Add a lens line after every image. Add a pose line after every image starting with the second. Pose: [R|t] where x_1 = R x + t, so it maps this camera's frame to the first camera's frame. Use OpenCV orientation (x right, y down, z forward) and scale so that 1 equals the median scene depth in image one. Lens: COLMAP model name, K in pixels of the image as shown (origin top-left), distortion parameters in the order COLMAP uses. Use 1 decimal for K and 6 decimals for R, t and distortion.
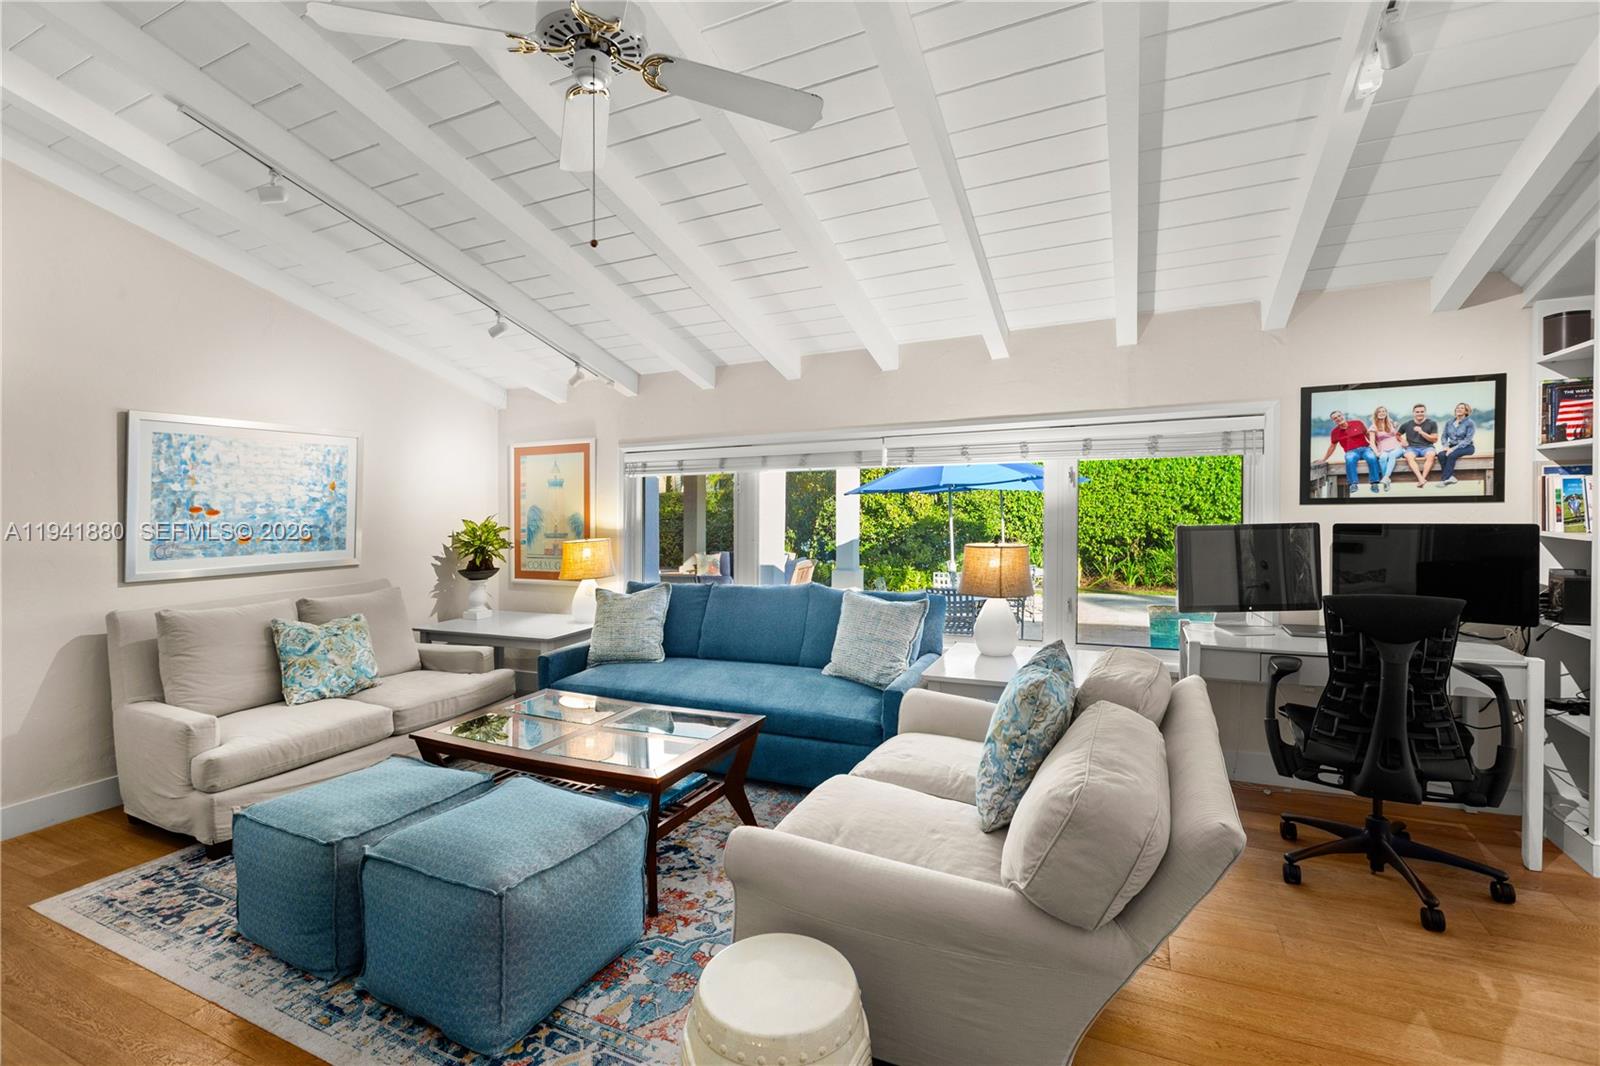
lens RADIAL K [[726.3, 0, 789.5], [0, 726.3, 521.9], [0, 0, 1]] dist [-0.003357, 0.000781]
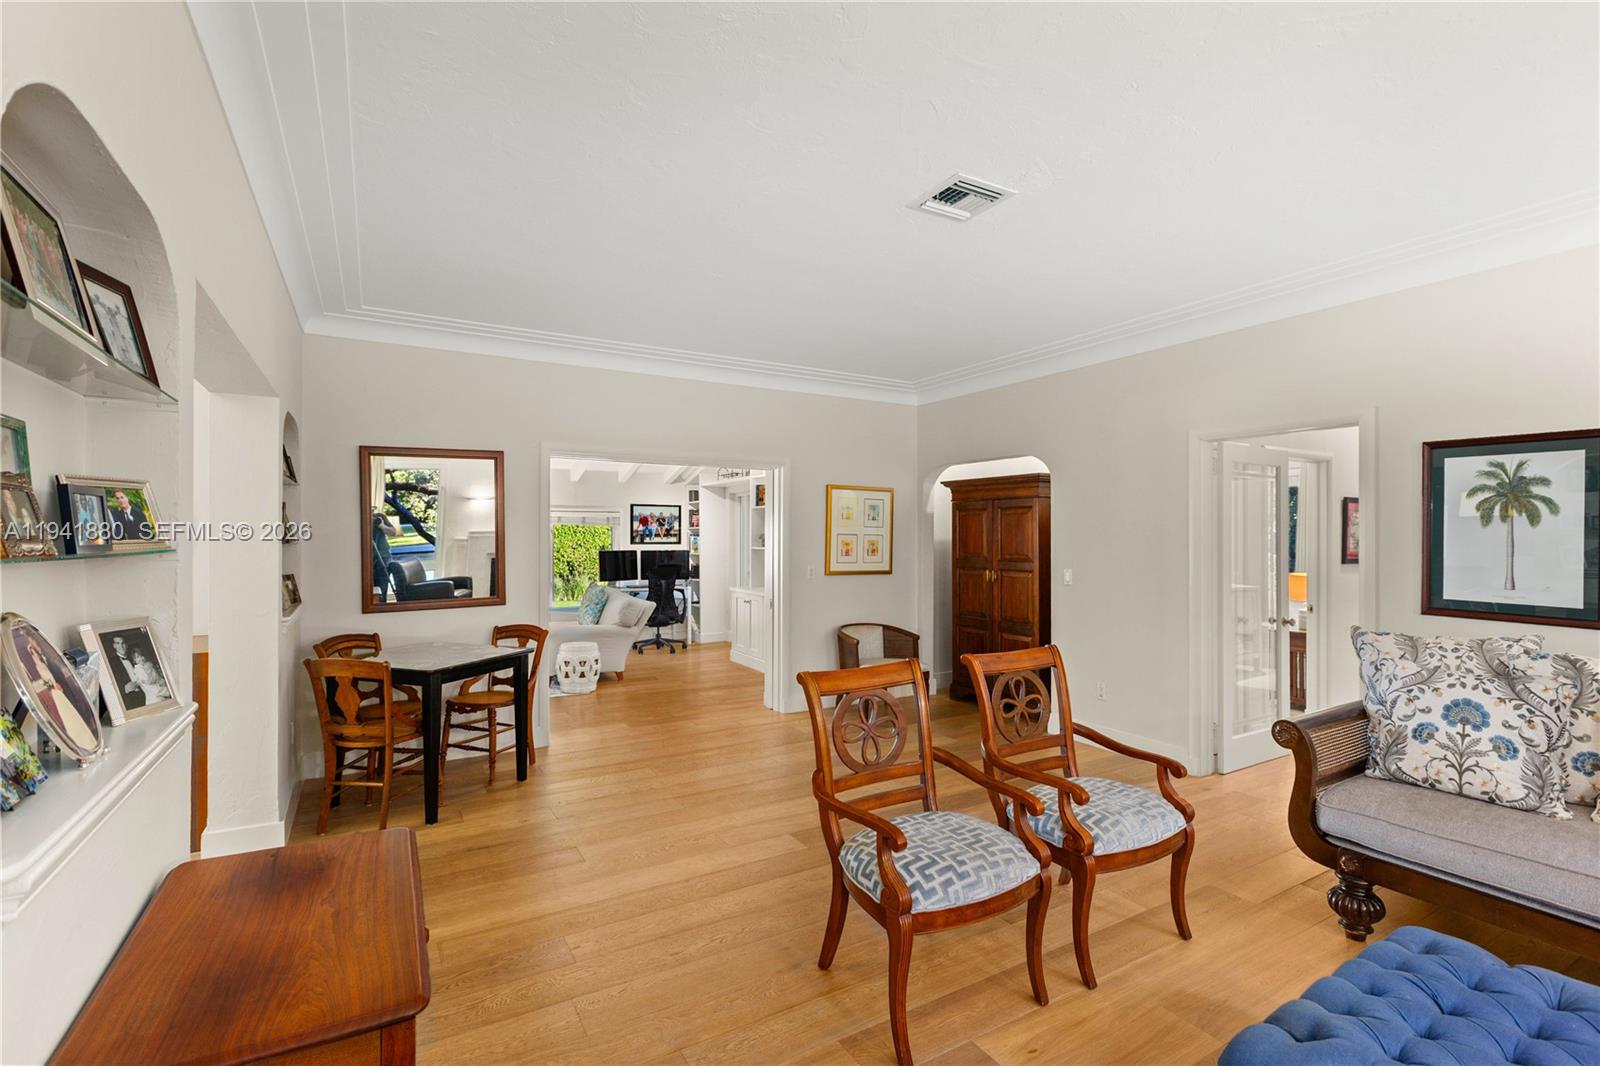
lens RADIAL K [[726.3, 0, 840.3], [0, 726.3, 556.3], [0, 0, 1]] dist [-0.003357, 0.000781]
pose [[0.511447, 0.007127, 0.859285, -1.431156], [0.013174, 0.999783, -0.016134, 0.087130], [-0.859214, 0.019572, 0.511242, -1.266242]]
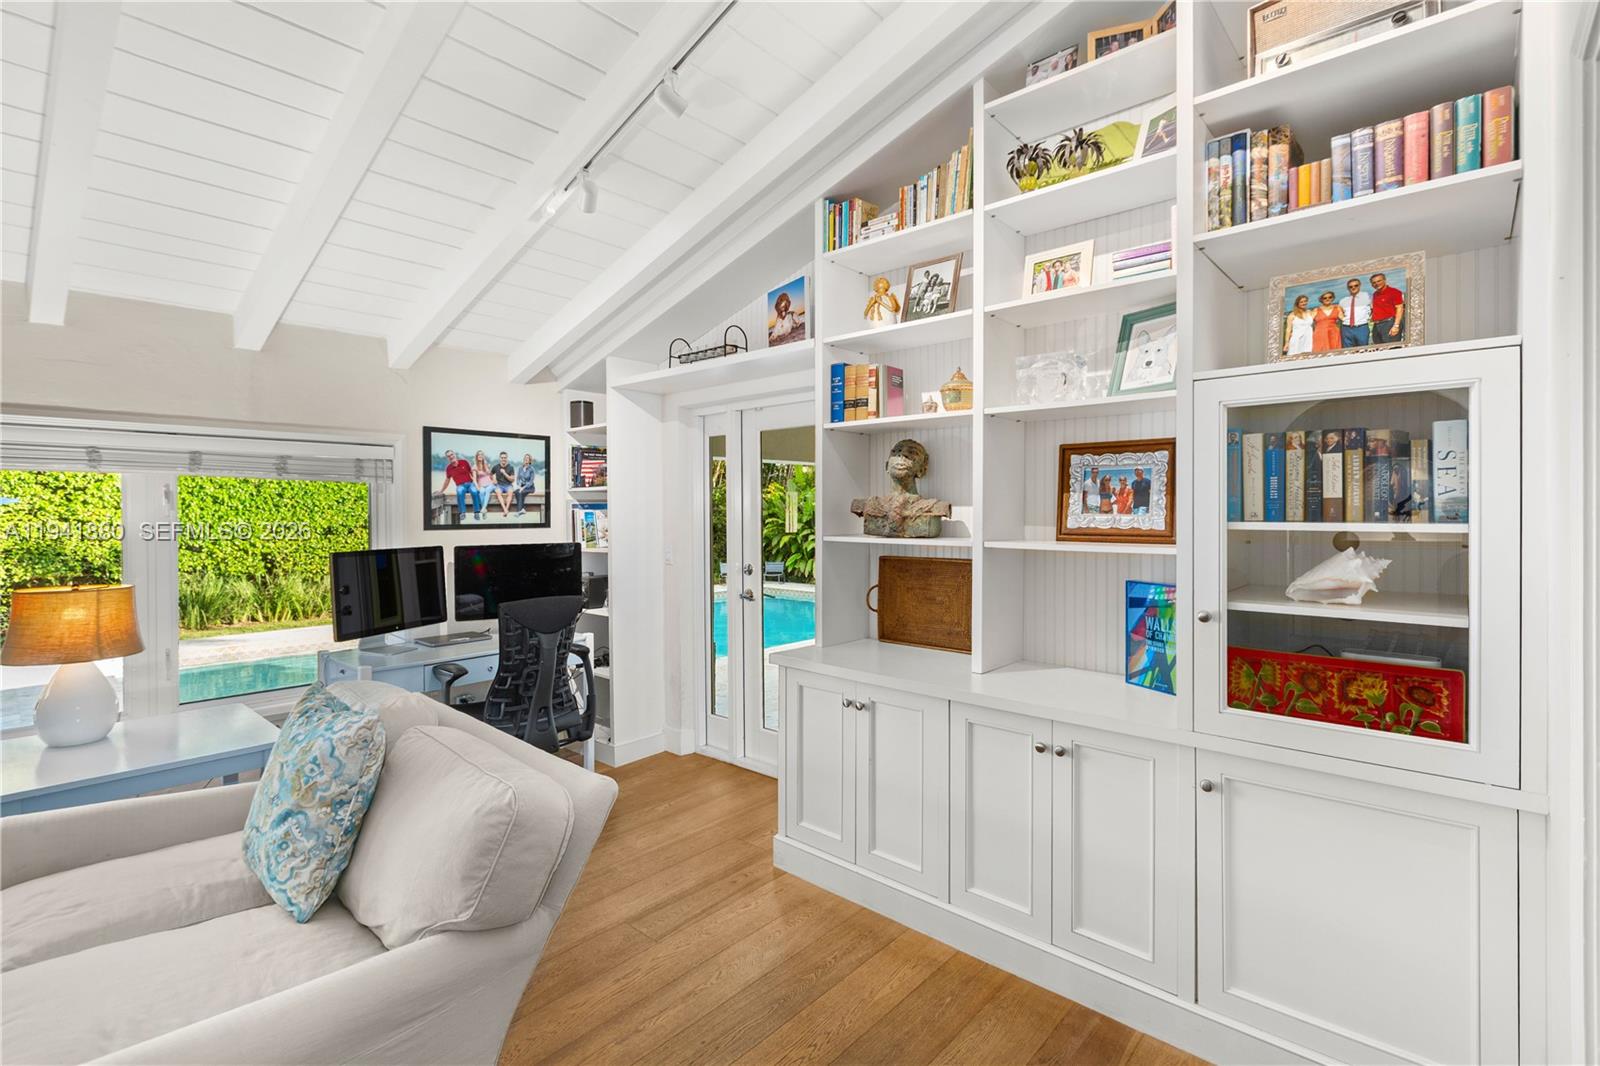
lens RADIAL K [[726.3, 0, 811.5], [0, 726.3, 515.0], [0, 0, 1]] dist [-0.003357, 0.000781]
pose [[0.286083, 0.017921, 0.958037, -0.209227], [0.030169, 0.999161, -0.027699, 0.001957], [-0.957730, 0.036828, 0.285302, 0.111605]]
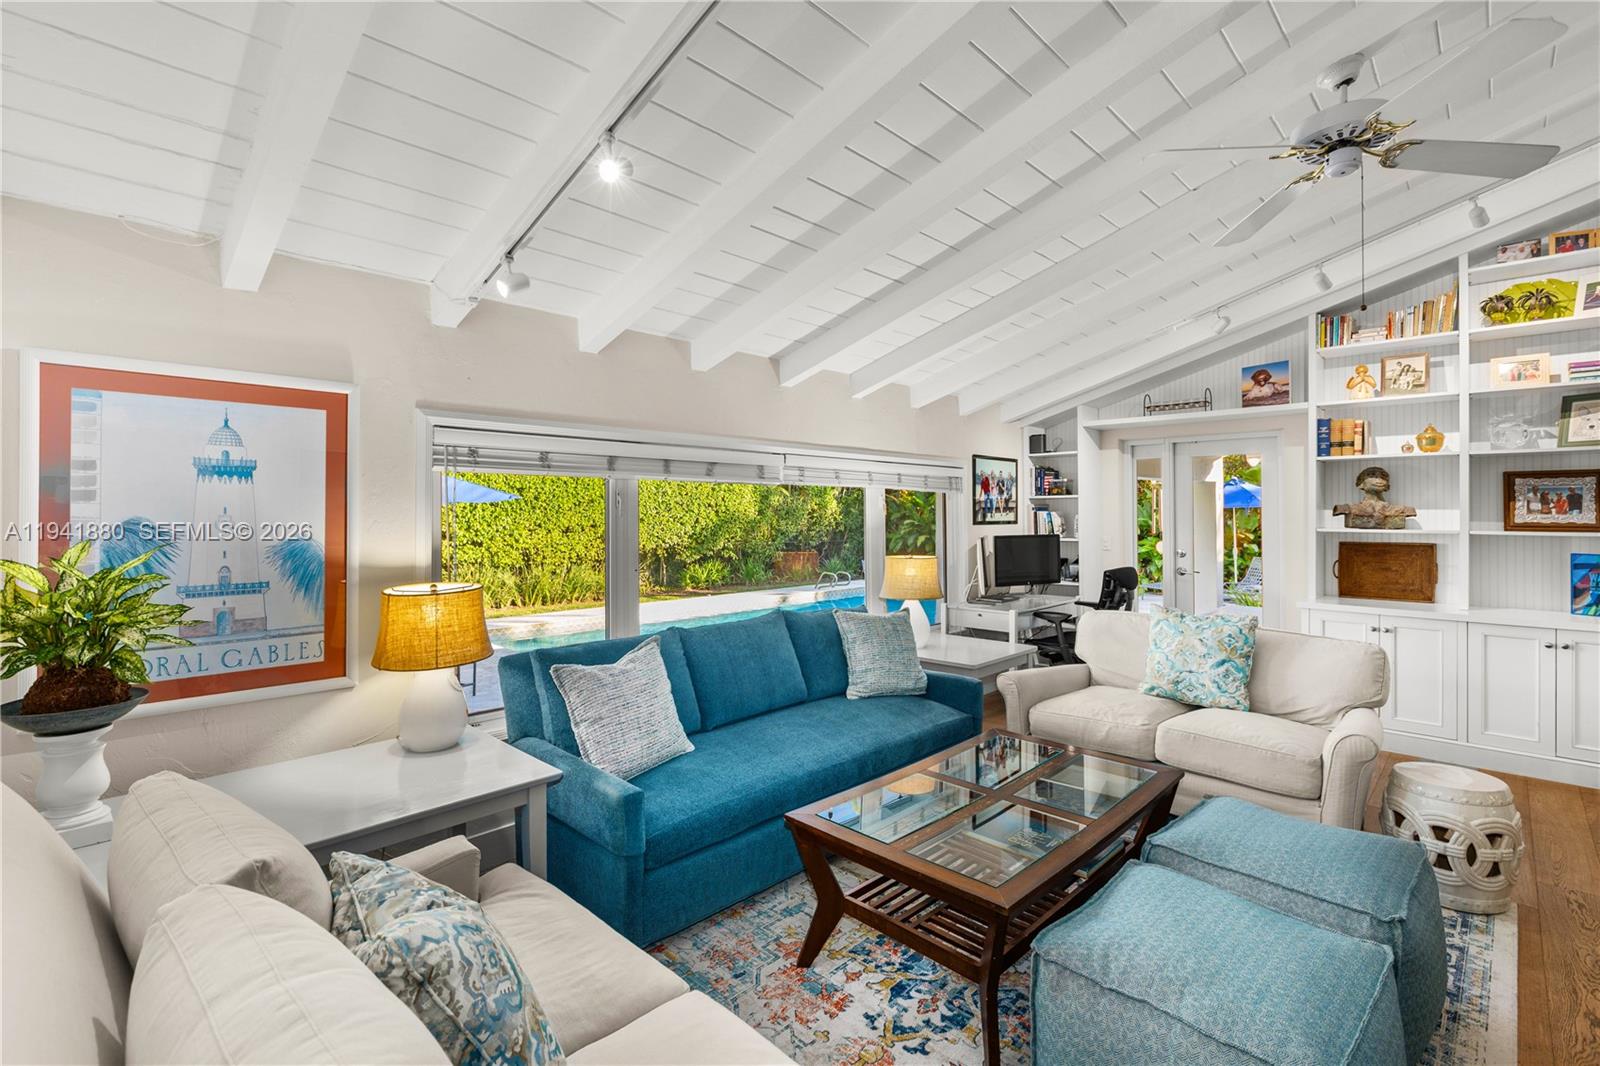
lens RADIAL K [[726.3, 0, 797.1], [0, 726.3, 509.6], [0, 0, 1]] dist [-0.003357, 0.000781]
pose [[0.324165, 0.028943, 0.945558, -1.044570], [0.026593, 0.998858, -0.039692, -0.003944], [-0.945627, 0.038012, 0.323025, 0.892708]]
